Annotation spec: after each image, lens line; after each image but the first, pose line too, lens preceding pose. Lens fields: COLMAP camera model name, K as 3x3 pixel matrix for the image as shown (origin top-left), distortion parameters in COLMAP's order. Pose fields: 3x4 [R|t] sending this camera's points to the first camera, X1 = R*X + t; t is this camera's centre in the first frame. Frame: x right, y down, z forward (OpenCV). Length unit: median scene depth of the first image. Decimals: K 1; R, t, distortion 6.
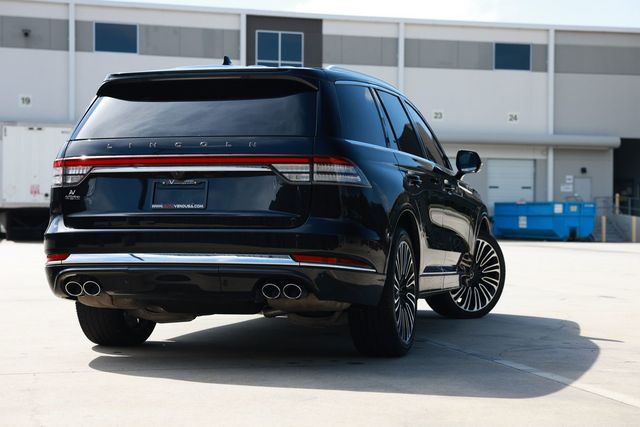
lens RADIAL K [[1292.6, 0, 323.0], [0, 1292.6, 183.3], [0, 0, 1]] dist [0.121363, 0.348712]
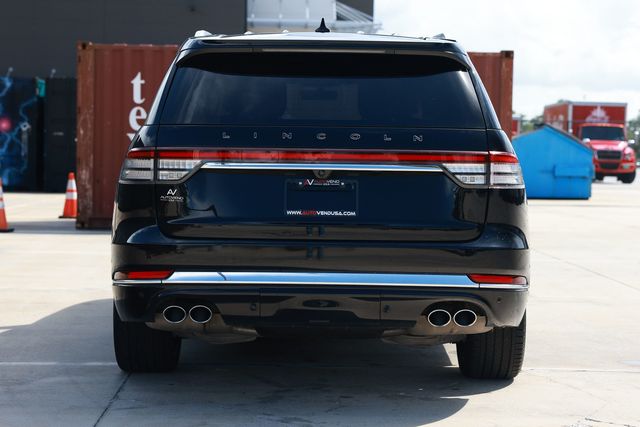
lens RADIAL K [[1292.6, 0, 323.0], [0, 1292.6, 183.3], [0, 0, 1]] dist [0.121363, 0.348712]
pose [[0.960653, 0.006849, 0.277667, -0.336588], [-0.021799, 0.998471, 0.050793, -0.041616], [-0.276894, -0.054847, 0.959334, 0.239301]]
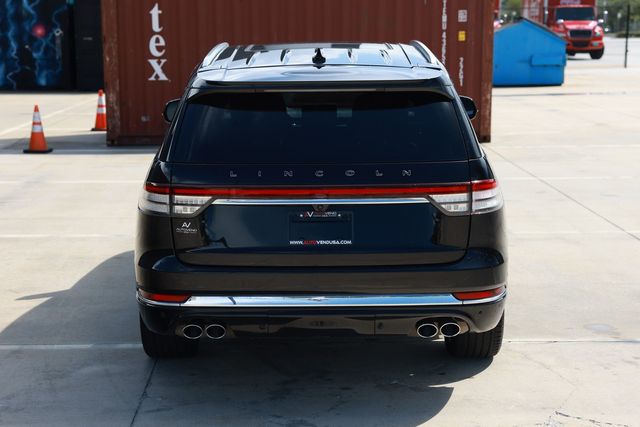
lens RADIAL K [[1137.3, 0, 320.0], [0, 1137.3, 213.5], [0, 0, 1]] dist [0.090158, 0.077720]
pose [[0.961937, -0.051309, 0.268412, -0.325359], [0.000016, 0.982226, 0.187702, -0.150204], [-0.273272, -0.180553, 0.944840, 0.268463]]
